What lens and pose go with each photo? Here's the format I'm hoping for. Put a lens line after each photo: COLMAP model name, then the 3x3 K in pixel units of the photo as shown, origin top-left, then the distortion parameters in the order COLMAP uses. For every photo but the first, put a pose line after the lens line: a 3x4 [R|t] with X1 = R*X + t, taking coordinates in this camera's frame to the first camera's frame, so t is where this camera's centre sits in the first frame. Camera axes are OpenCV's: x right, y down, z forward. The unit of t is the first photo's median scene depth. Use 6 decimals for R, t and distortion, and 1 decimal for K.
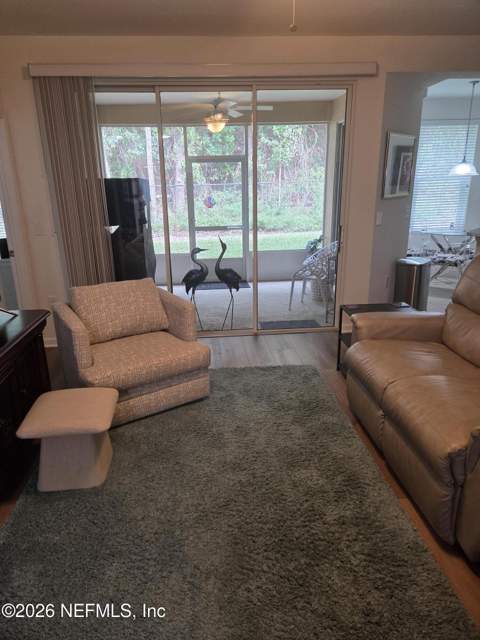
lens RADIAL K [[427.0, 0, 237.0], [0, 427.0, 315.4], [0, 0, 1]] dist [0.026115, -0.012063]
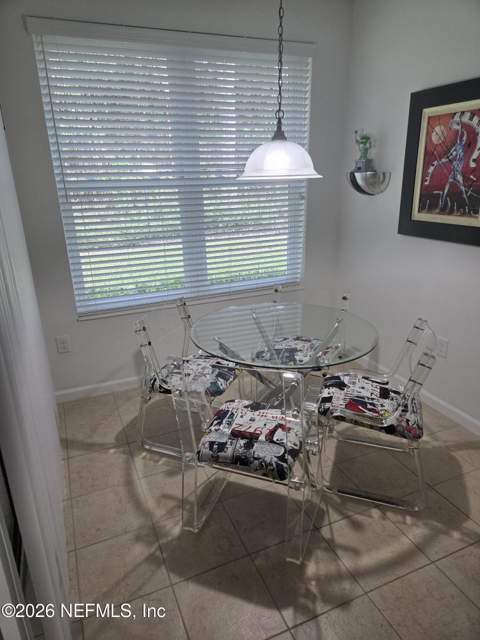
lens RADIAL K [[427.0, 0, 239.6], [0, 427.0, 320.0], [0, 0, 1]] dist [0.026115, -0.012063]
pose [[0.948803, -0.103149, 0.298552, 0.191069], [0.098851, 0.994665, 0.029504, -0.113616], [-0.300002, 0.001519, 0.953937, 0.344357]]
